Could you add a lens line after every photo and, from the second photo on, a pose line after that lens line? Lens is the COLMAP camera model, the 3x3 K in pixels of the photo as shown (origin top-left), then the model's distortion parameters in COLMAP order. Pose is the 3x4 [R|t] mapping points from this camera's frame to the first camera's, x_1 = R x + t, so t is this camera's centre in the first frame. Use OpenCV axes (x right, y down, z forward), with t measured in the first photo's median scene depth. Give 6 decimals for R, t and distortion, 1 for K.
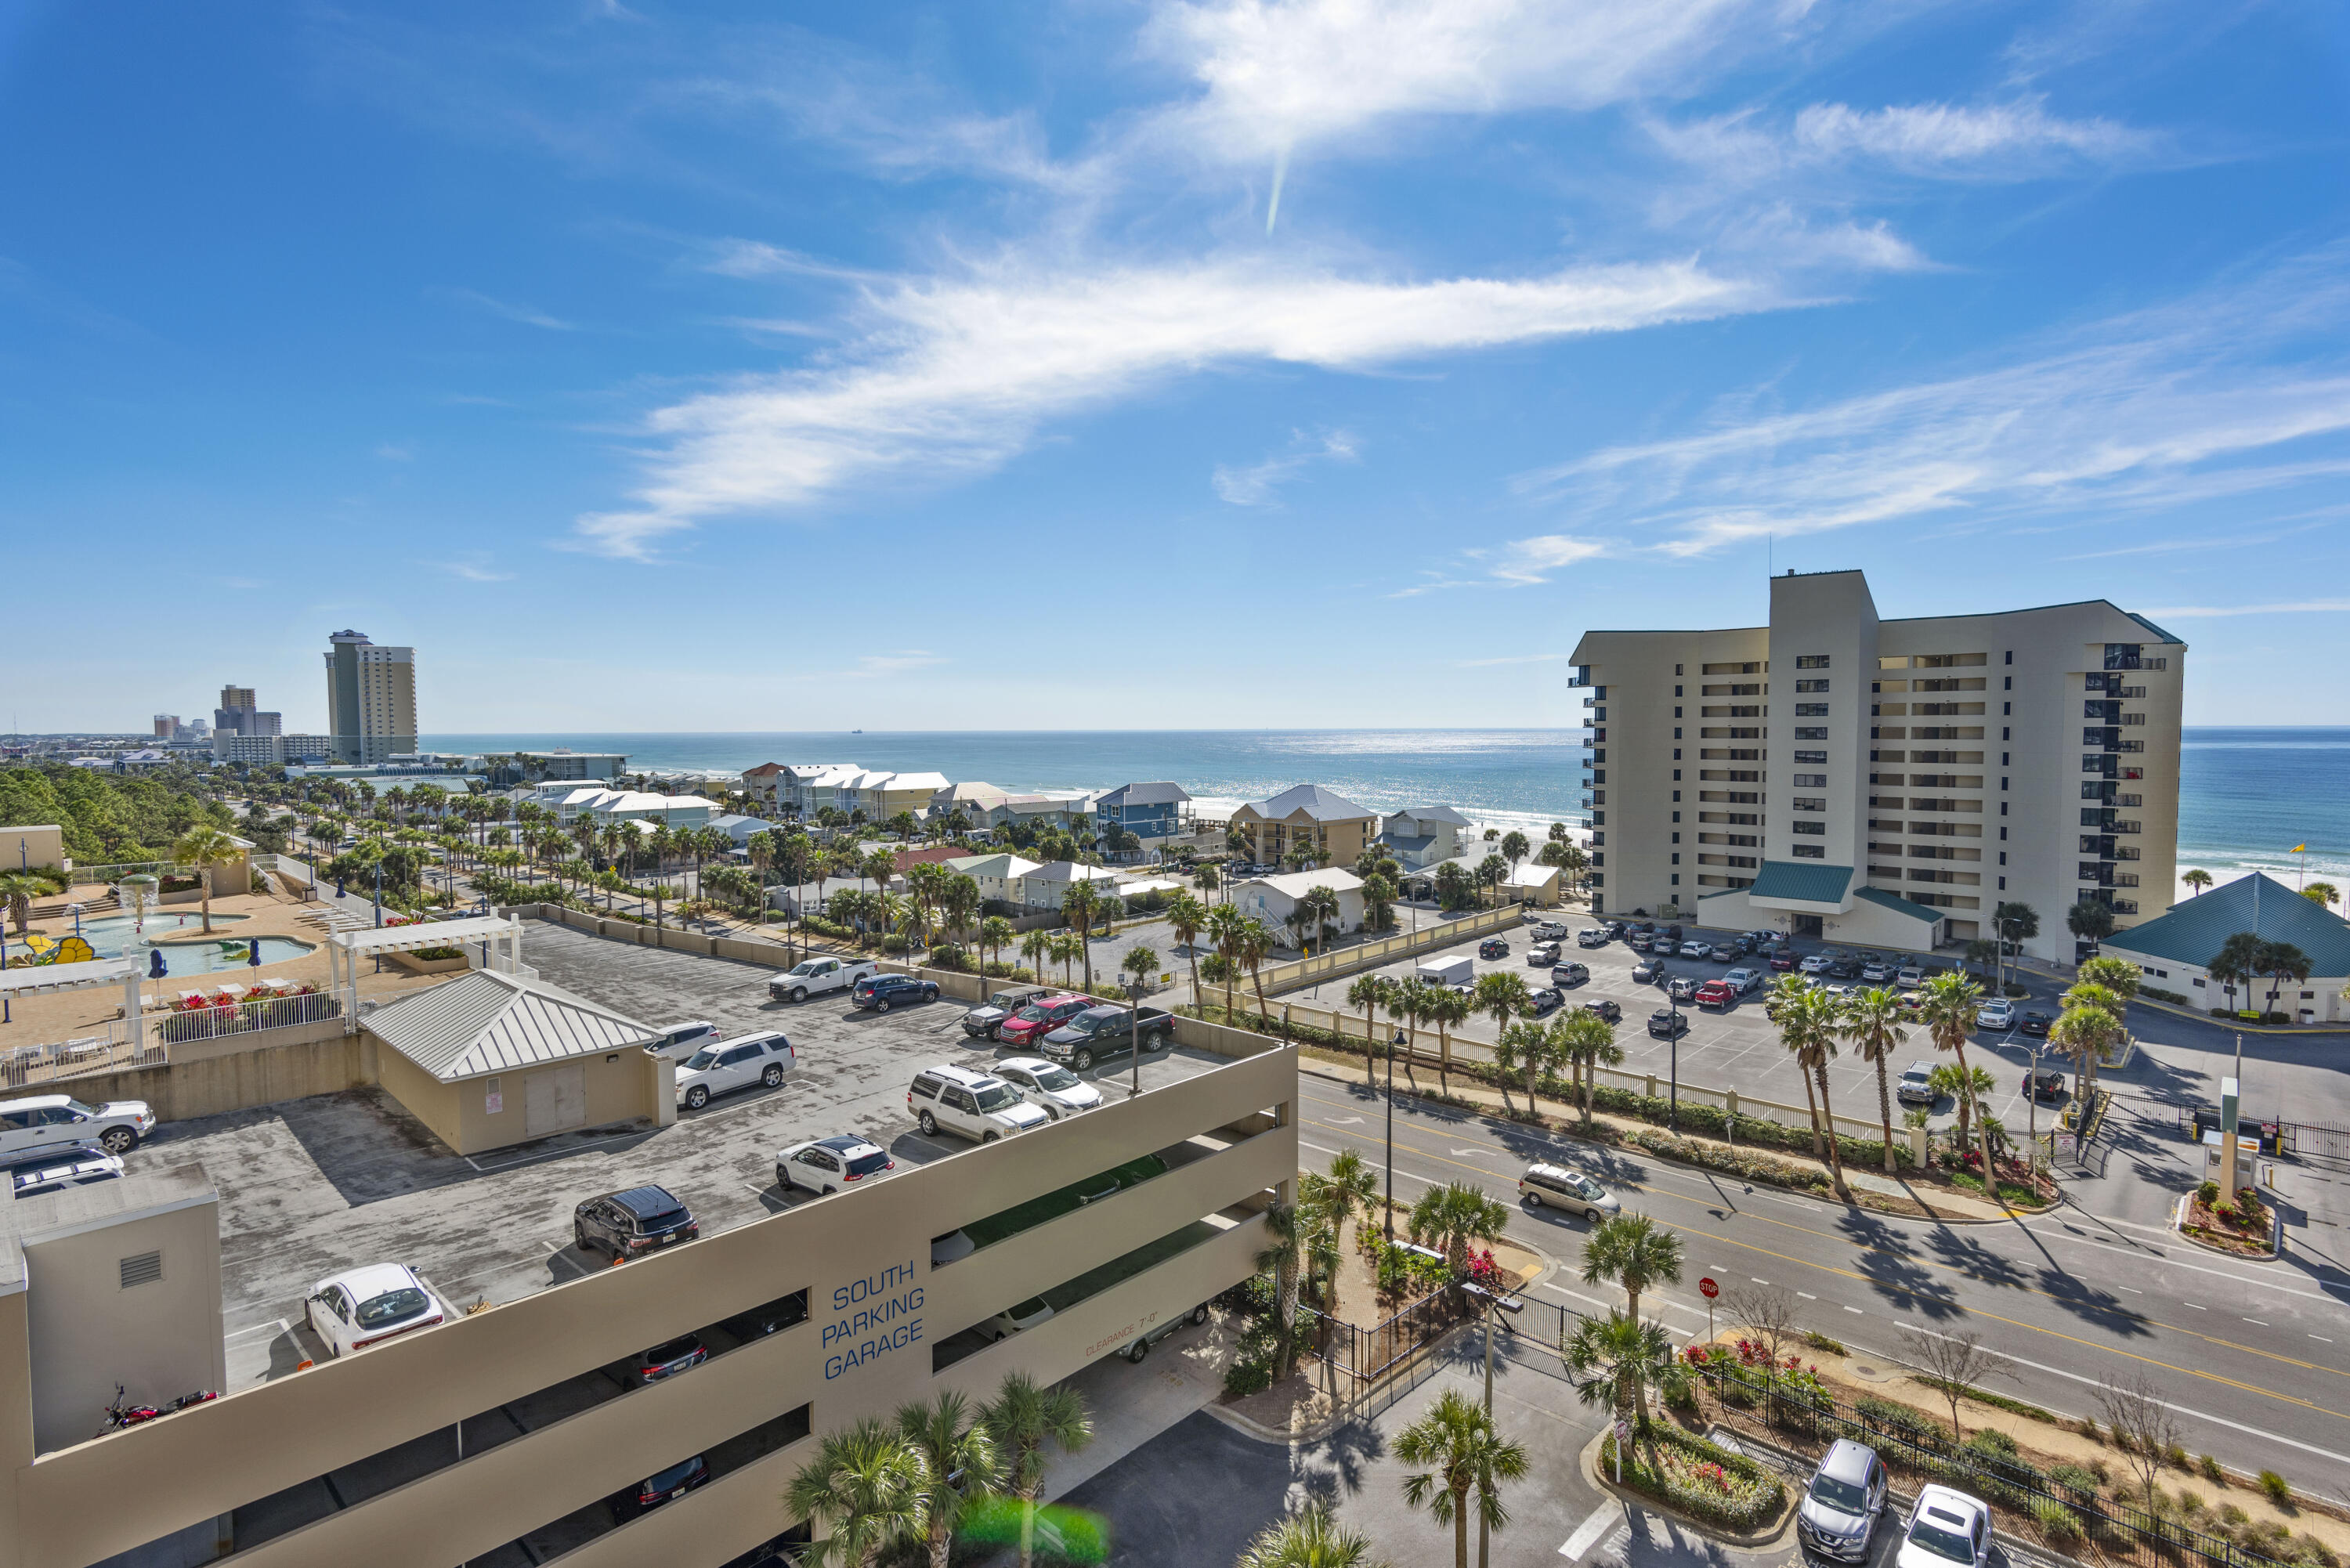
lens RADIAL K [[1162.9, 0, 1164.5], [0, 1162.9, 725.1], [0, 0, 1]] dist [0.005956, 0.001165]
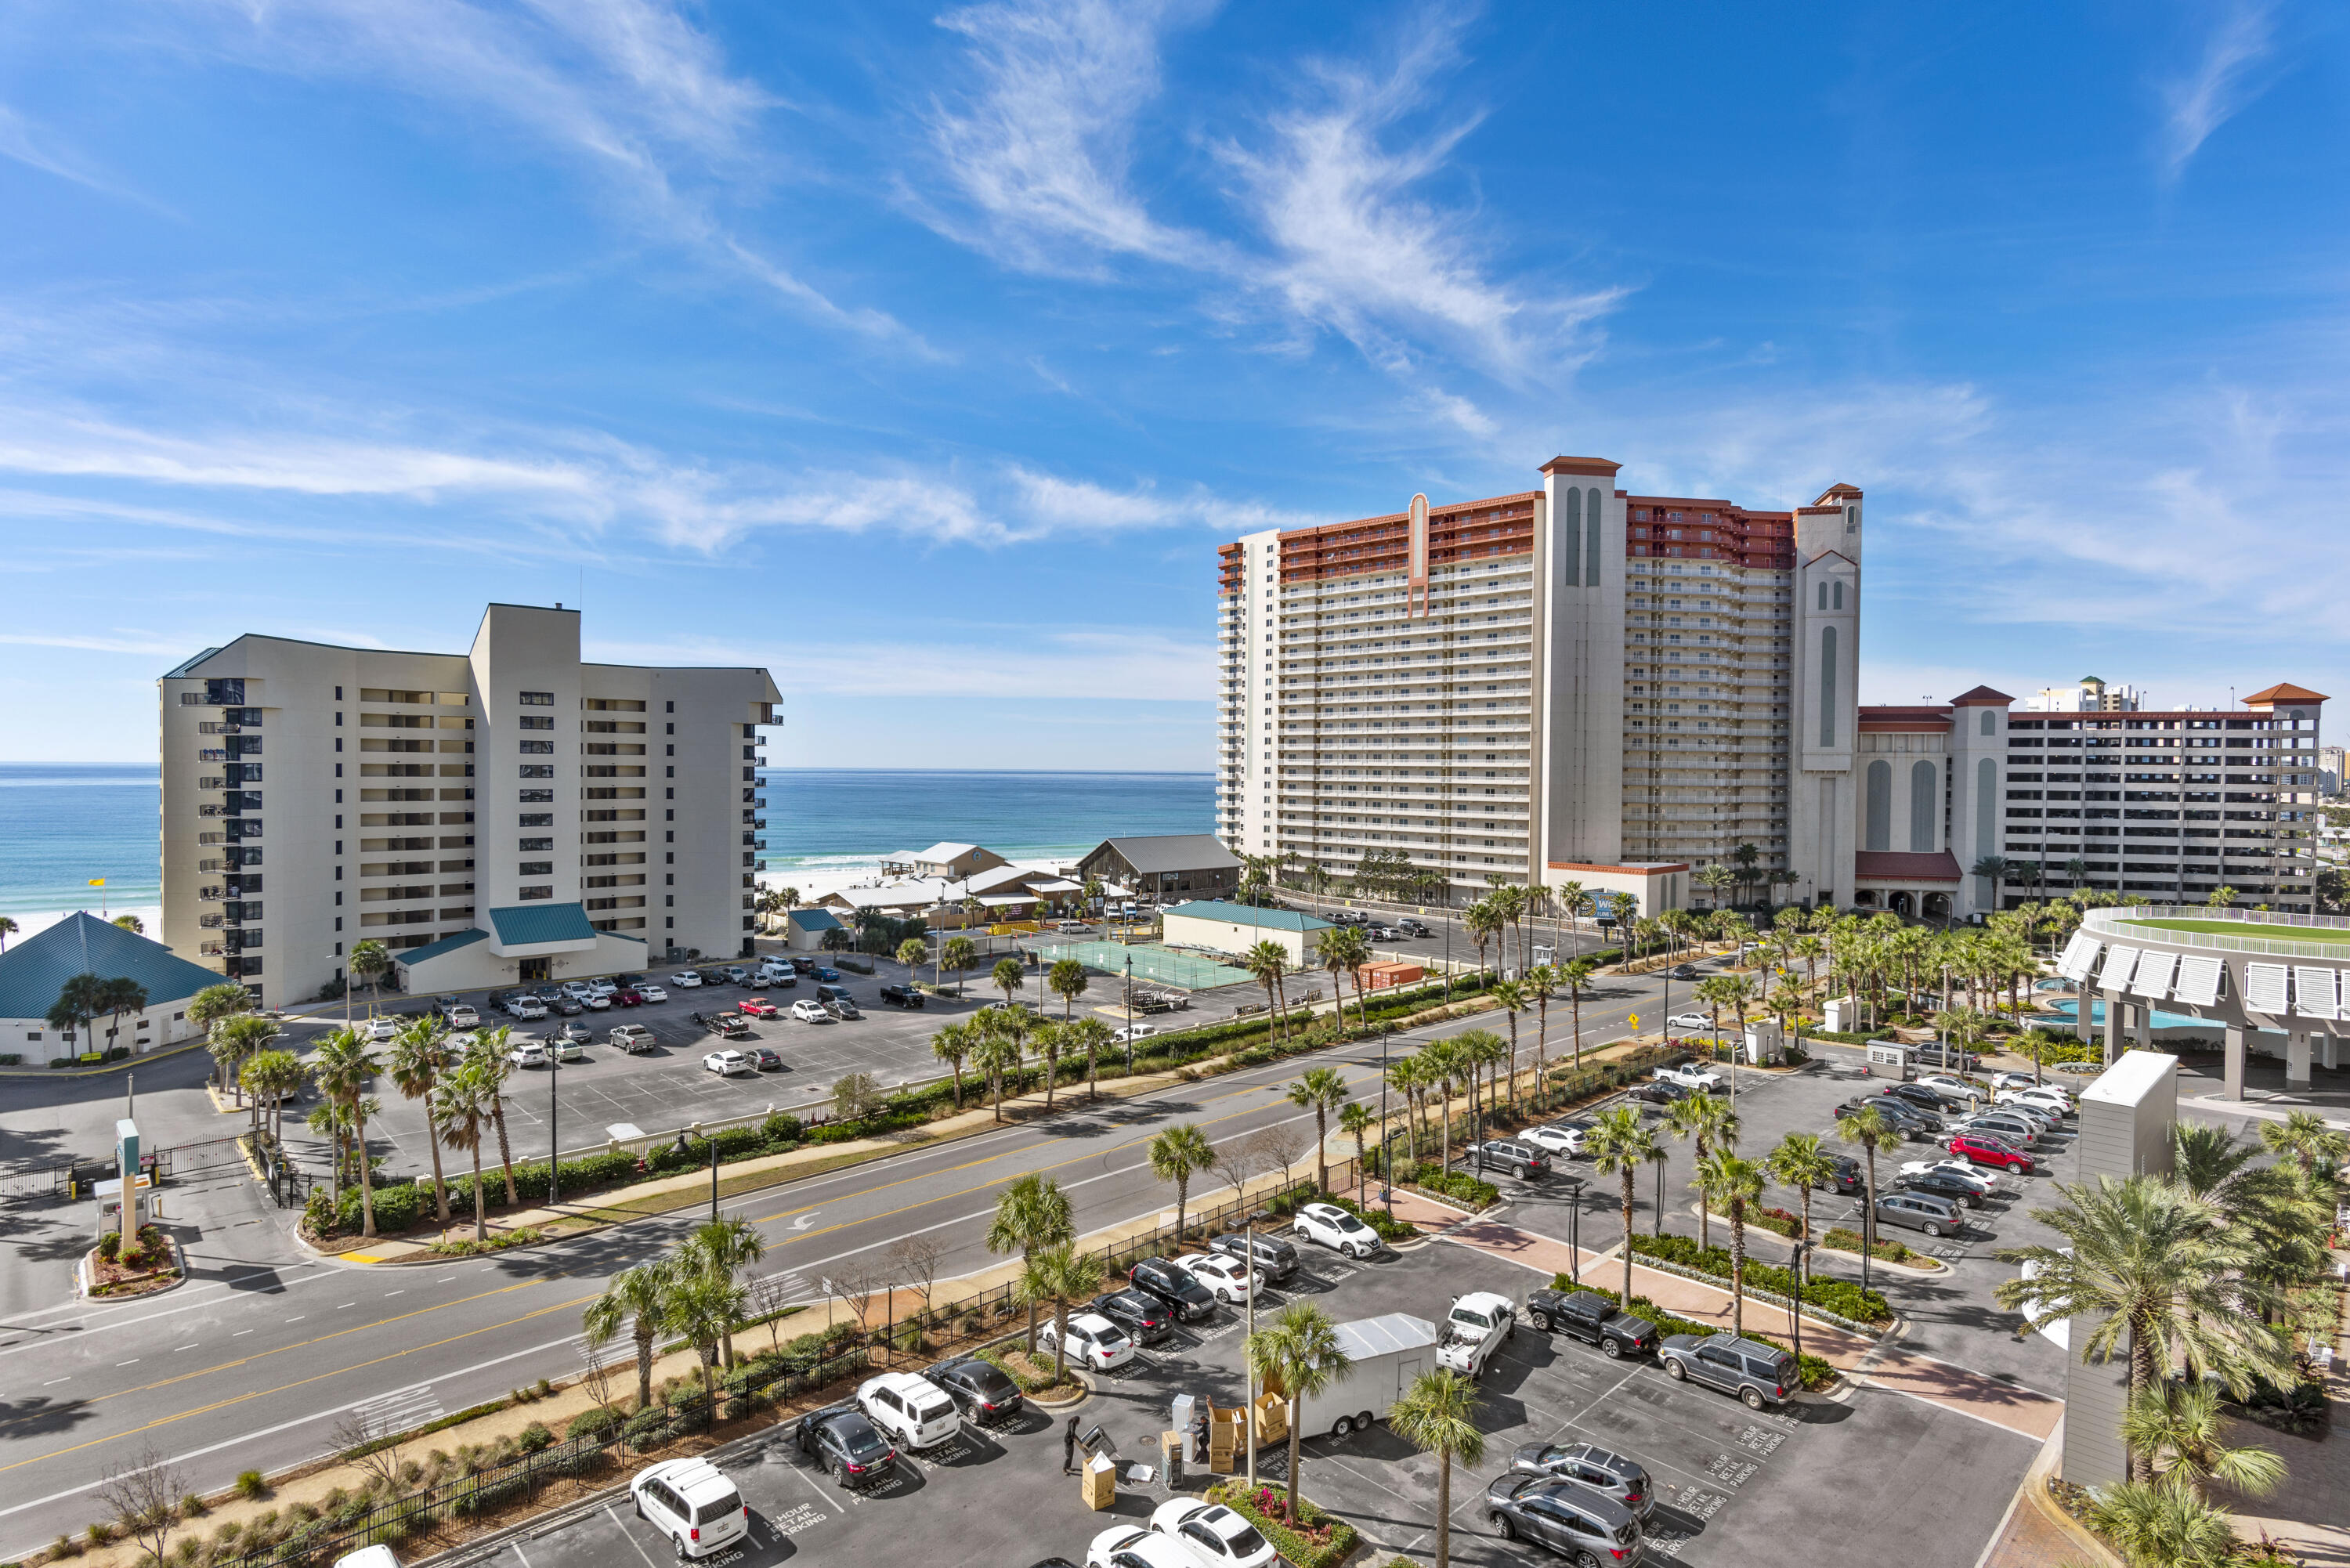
lens RADIAL K [[1213.2, 0, 1167.9], [0, 1213.2, 741.3], [0, 0, 1]] dist [0.018338, -0.004404]
pose [[0.041130, 0.025105, 0.998838, -0.090301], [-0.010747, 0.999638, -0.024683, -0.000478], [-0.999096, -0.009720, 0.041384, 0.085842]]
